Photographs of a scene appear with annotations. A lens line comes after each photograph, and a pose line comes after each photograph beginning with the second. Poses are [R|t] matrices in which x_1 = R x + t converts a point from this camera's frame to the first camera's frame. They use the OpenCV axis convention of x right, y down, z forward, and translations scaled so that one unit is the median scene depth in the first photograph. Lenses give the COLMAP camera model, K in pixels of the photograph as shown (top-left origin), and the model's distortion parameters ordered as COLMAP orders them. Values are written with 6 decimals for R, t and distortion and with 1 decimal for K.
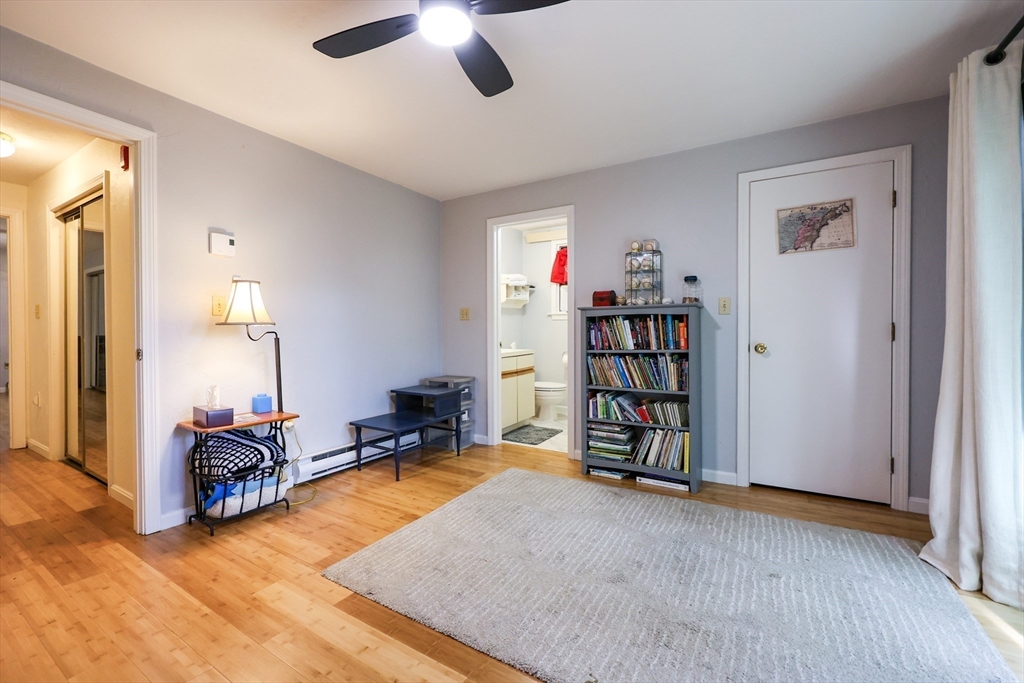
lens RADIAL K [[433.4, 0, 510.0], [0, 433.4, 335.3], [0, 0, 1]] dist [0.001999, 0.000994]
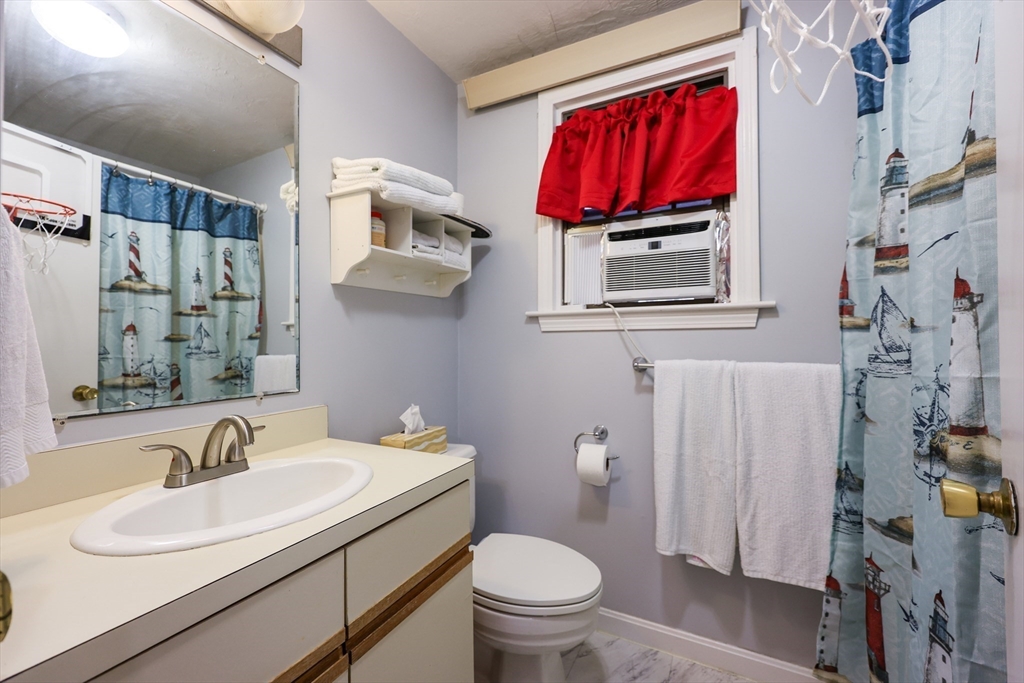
lens RADIAL K [[433.4, 0, 510.8], [0, 433.4, 339.7], [0, 0, 1]] dist [0.001999, 0.000994]
pose [[0.996998, 0.006965, 0.077108, 0.050200], [-0.005766, 0.999859, -0.015765, -0.024261], [-0.077207, 0.015273, 0.996898, 0.676146]]
